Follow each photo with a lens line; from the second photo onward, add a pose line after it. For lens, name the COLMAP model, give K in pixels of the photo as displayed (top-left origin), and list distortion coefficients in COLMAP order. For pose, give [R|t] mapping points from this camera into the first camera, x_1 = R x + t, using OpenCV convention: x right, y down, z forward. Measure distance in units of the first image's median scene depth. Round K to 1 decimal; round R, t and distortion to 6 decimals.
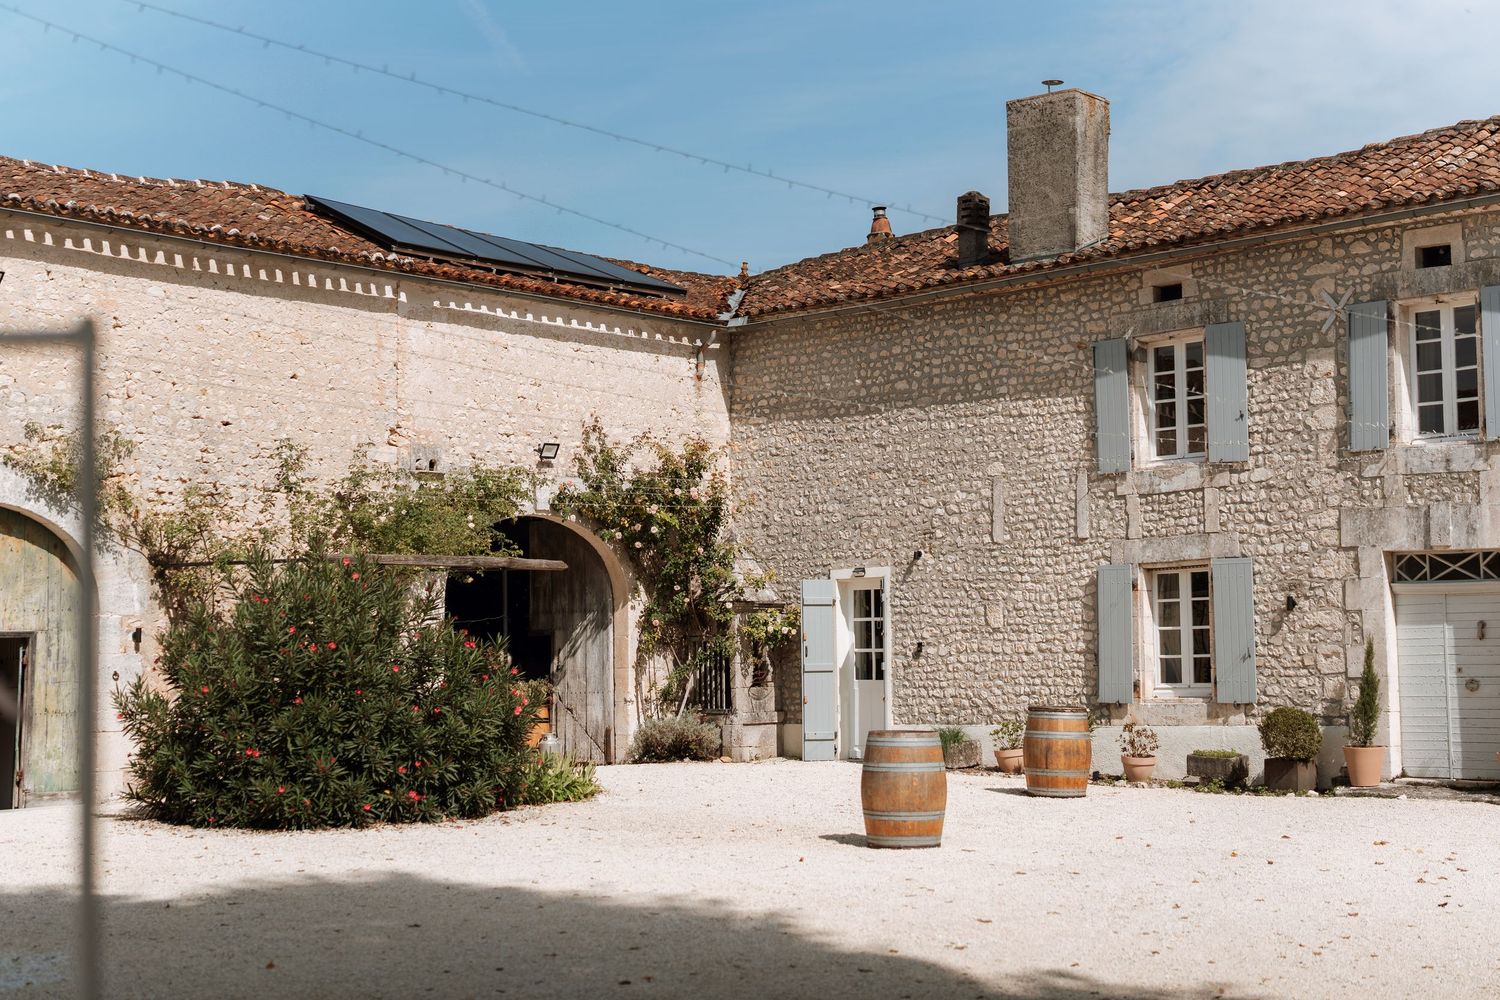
lens RADIAL K [[2156.7, 0, 756.5], [0, 2156.7, 483.1], [0, 0, 1]] dist [0.067627, -0.050454]
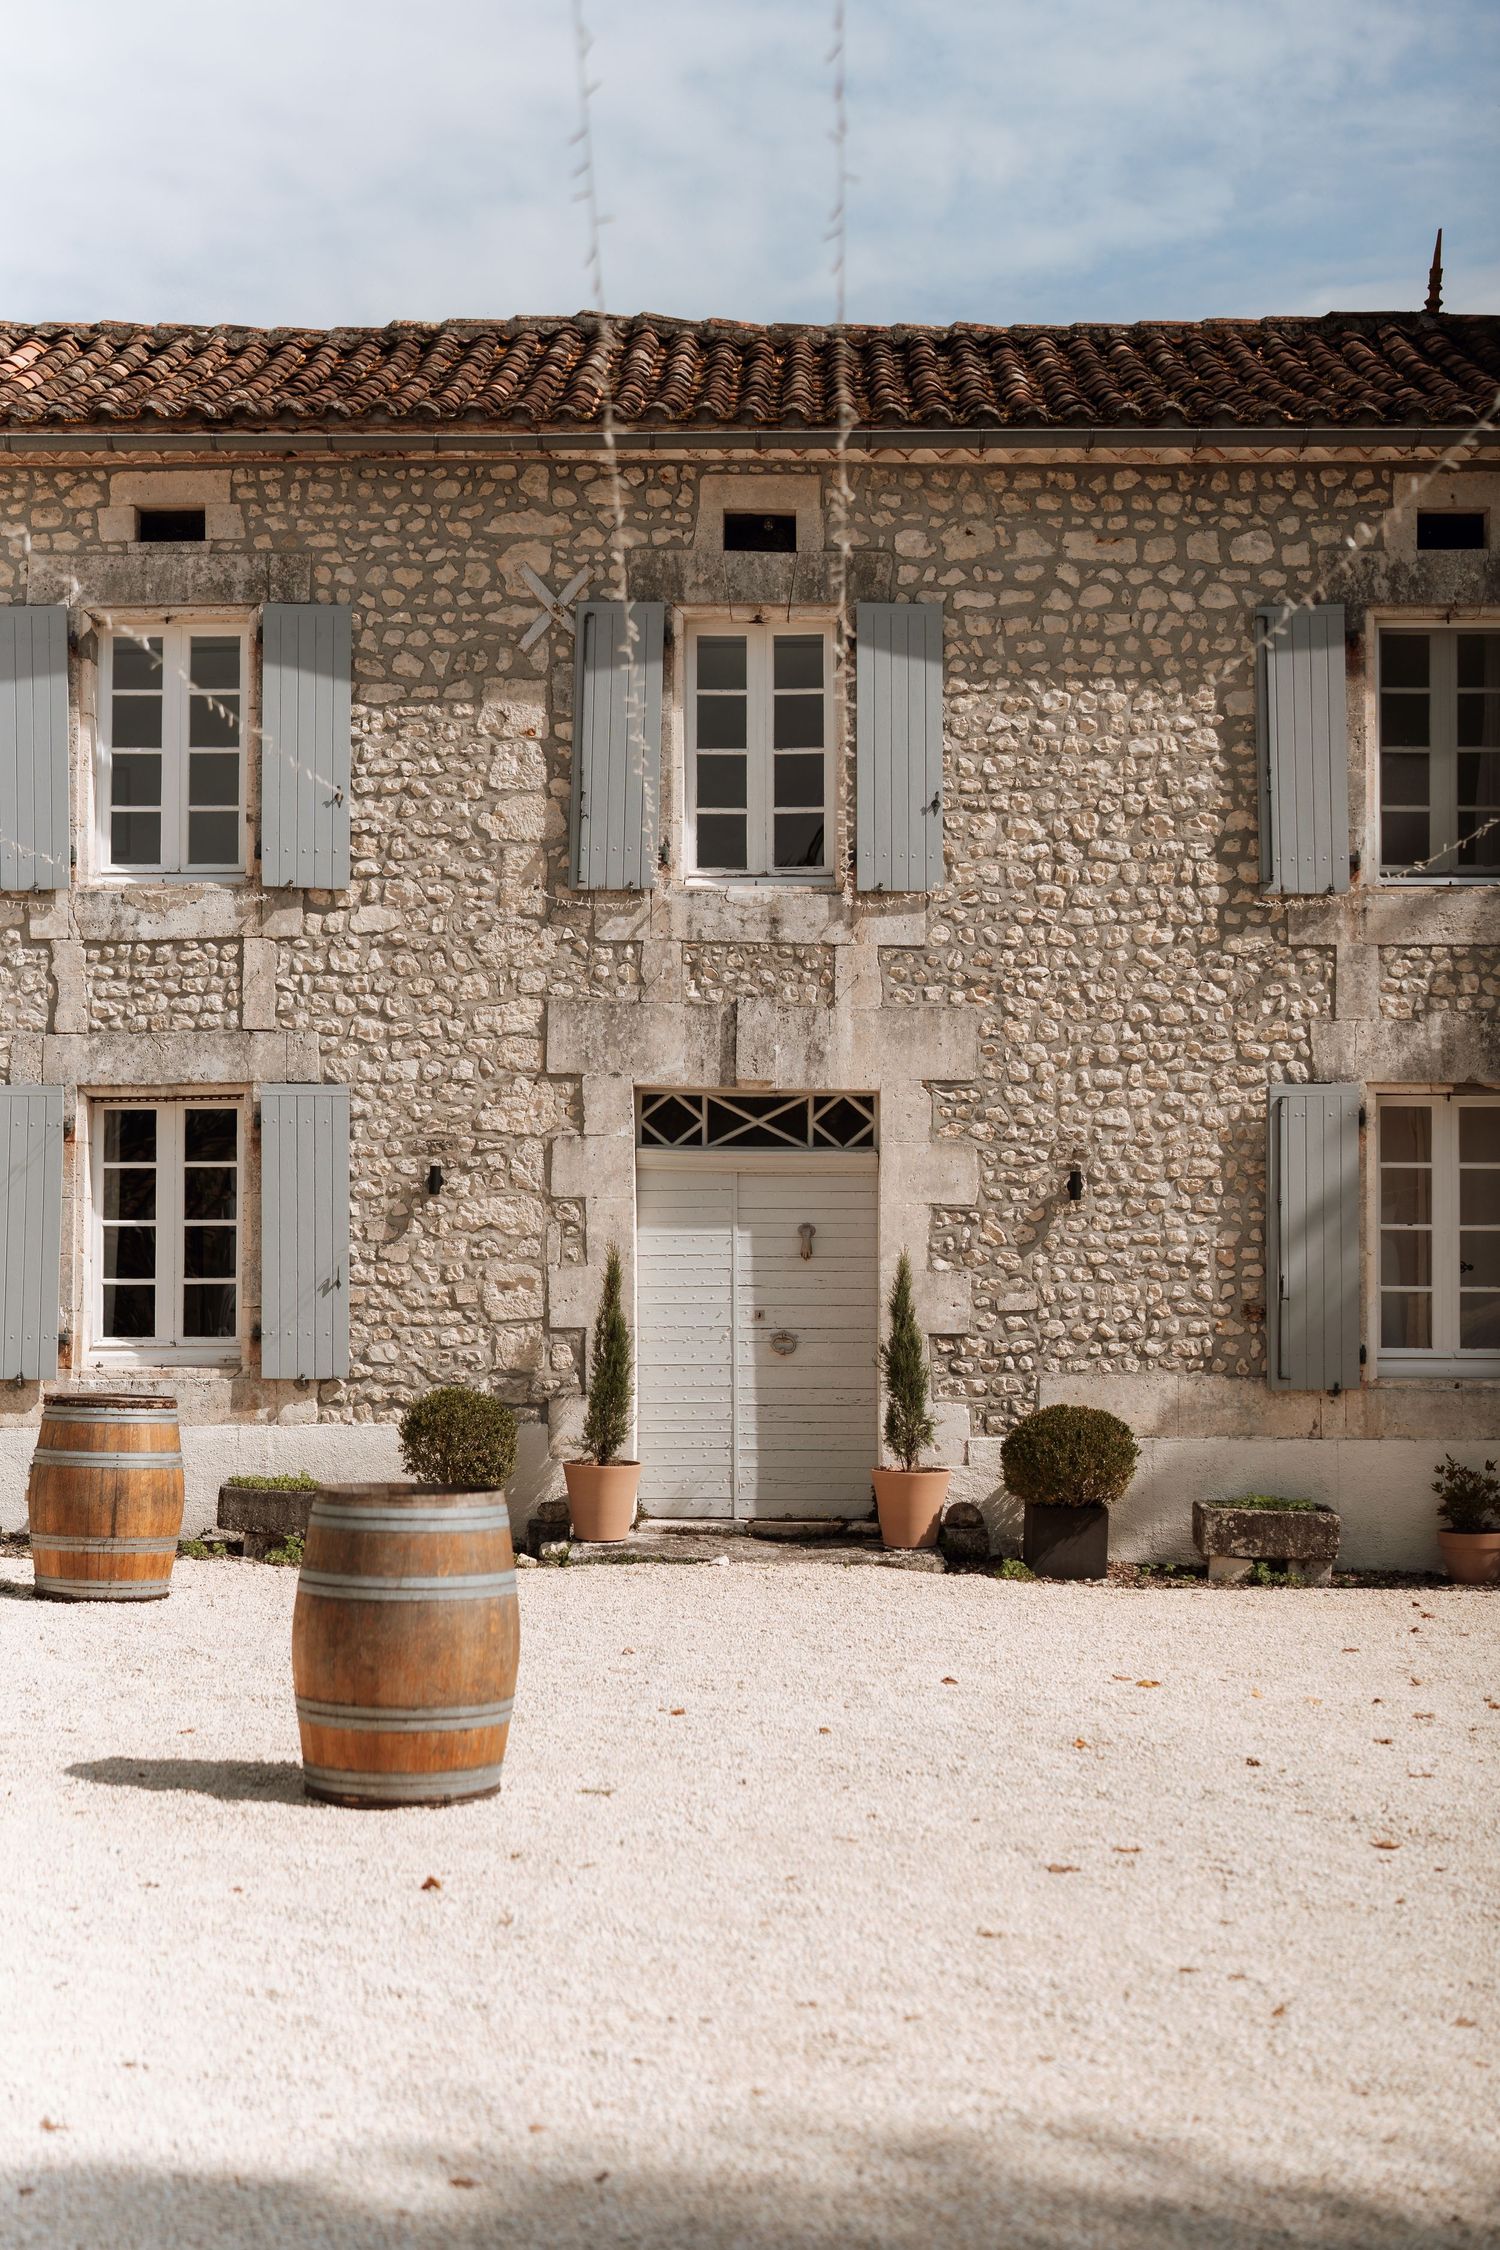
lens RADIAL K [[3235.1, 0, 750.0], [0, 3235.1, 1125.0], [0, 0, 1]] dist [0.067627, -0.050454]
pose [[0.739711, 0.044079, 0.671480, -0.199837], [-0.069263, 0.997540, 0.010819, 0.029095], [-0.669351, -0.054512, 0.740944, 0.388799]]
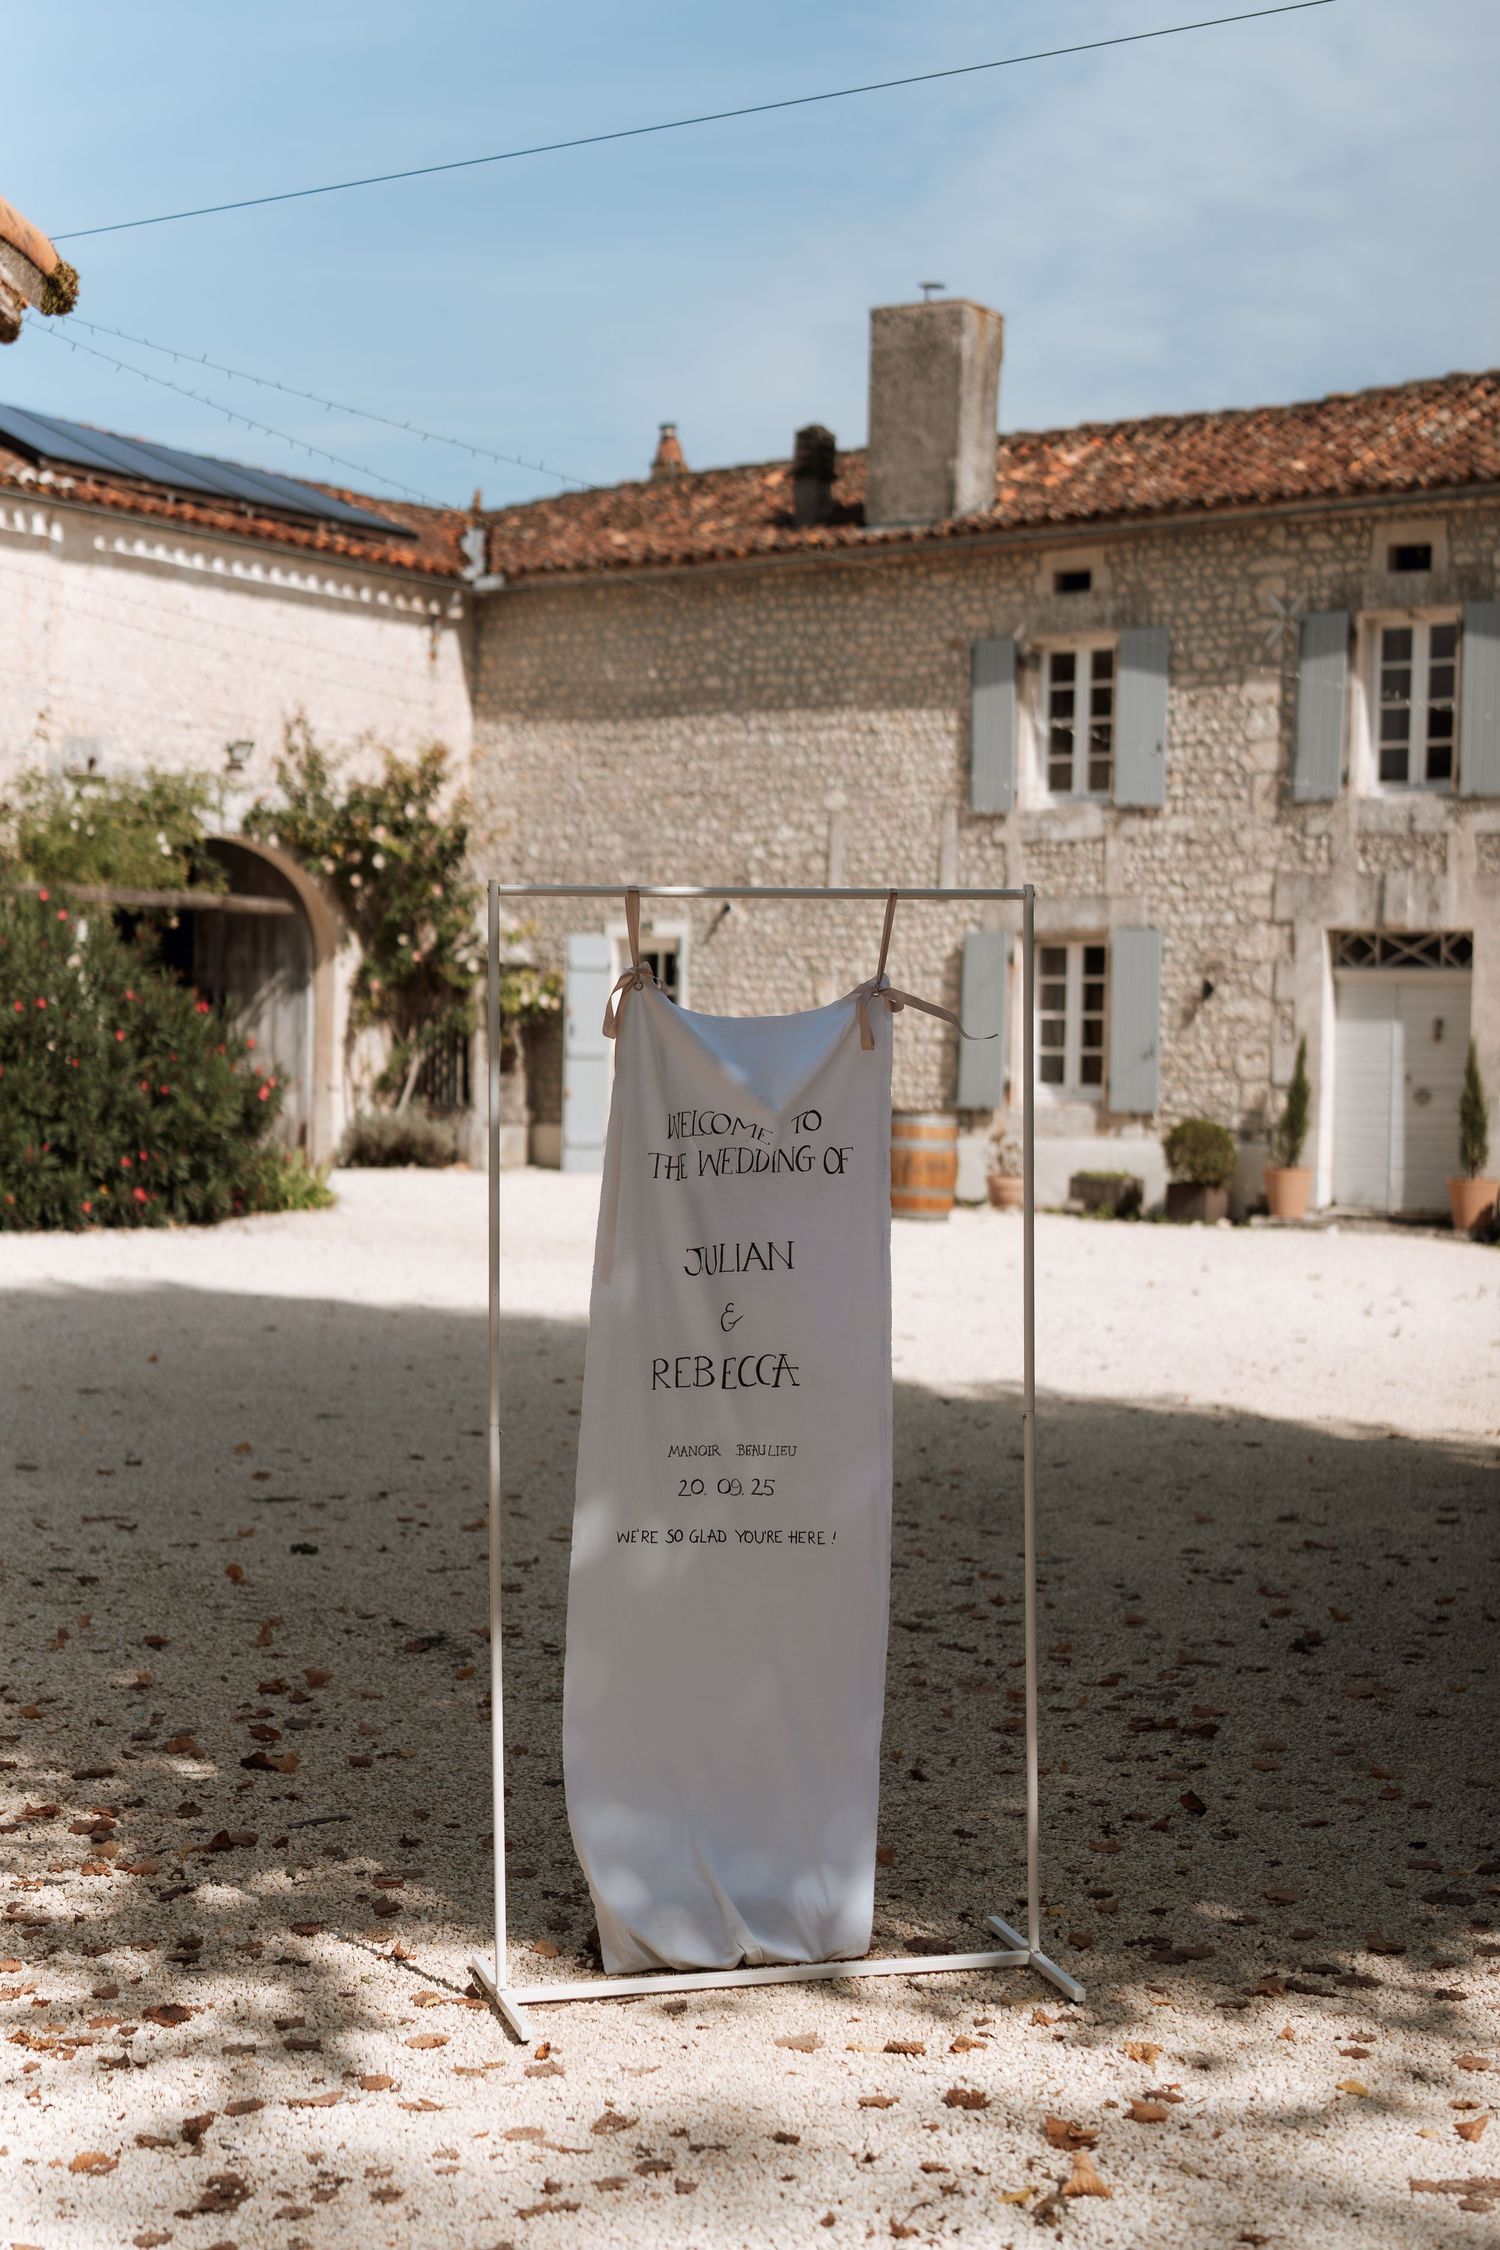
lens RADIAL K [[3235.1, 0, 750.0], [0, 3235.1, 1125.0], [0, 0, 1]] dist [0.067627, -0.050454]
pose [[0.991568, 0.028997, 0.126301, -0.067473], [-0.042250, 0.993726, 0.103553, -0.010794], [-0.122506, -0.108016, 0.986572, -0.155562]]
